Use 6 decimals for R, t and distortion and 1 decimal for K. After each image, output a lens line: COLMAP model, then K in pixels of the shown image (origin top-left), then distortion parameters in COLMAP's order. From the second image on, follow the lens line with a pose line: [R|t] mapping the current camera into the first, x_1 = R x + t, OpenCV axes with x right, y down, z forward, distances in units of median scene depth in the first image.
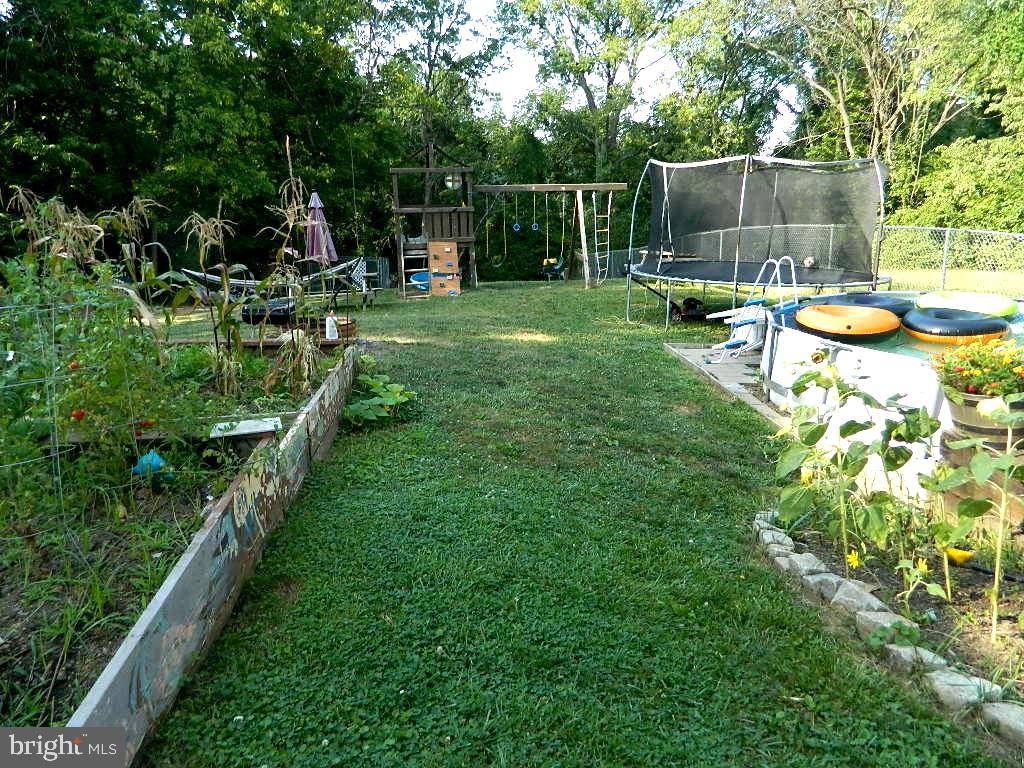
lens RADIAL K [[756.9, 0, 515.1], [0, 756.9, 387.7], [0, 0, 1]] dist [0.002408, 0.004557]
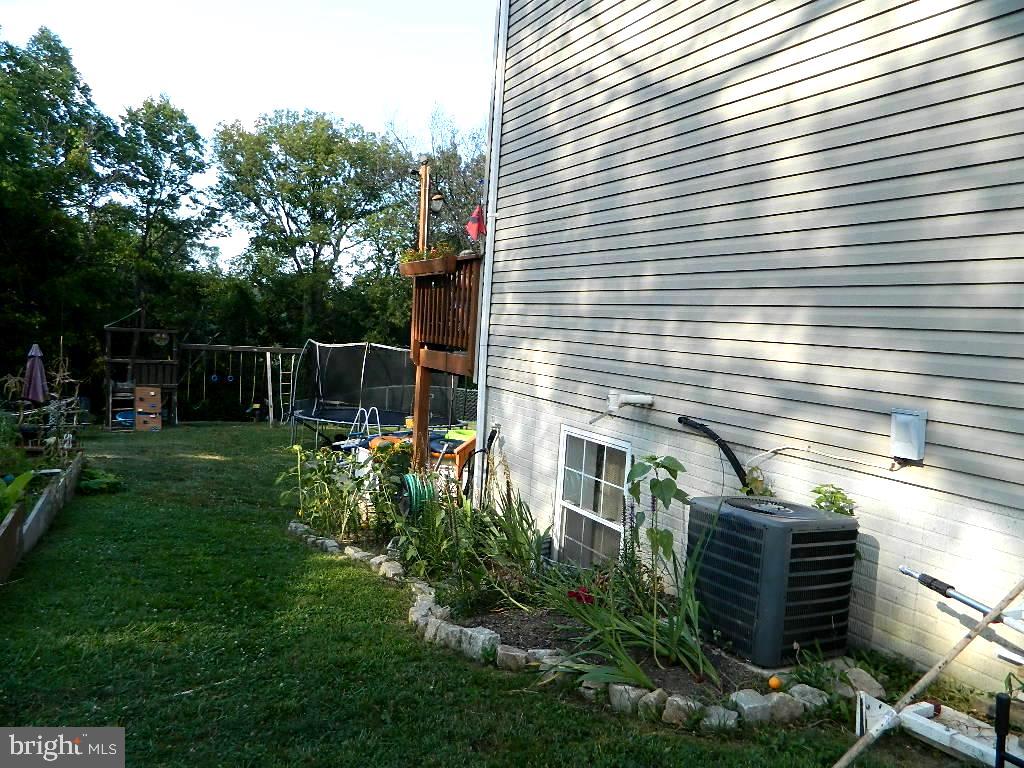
lens RADIAL K [[756.9, 0, 515.2], [0, 756.9, 376.6], [0, 0, 1]] dist [0.002408, 0.004557]
pose [[0.936438, 0.047464, 0.347608, 0.031329], [0.025980, 0.978704, -0.203627, 0.052473], [-0.349870, 0.199715, 0.915262, -0.314555]]
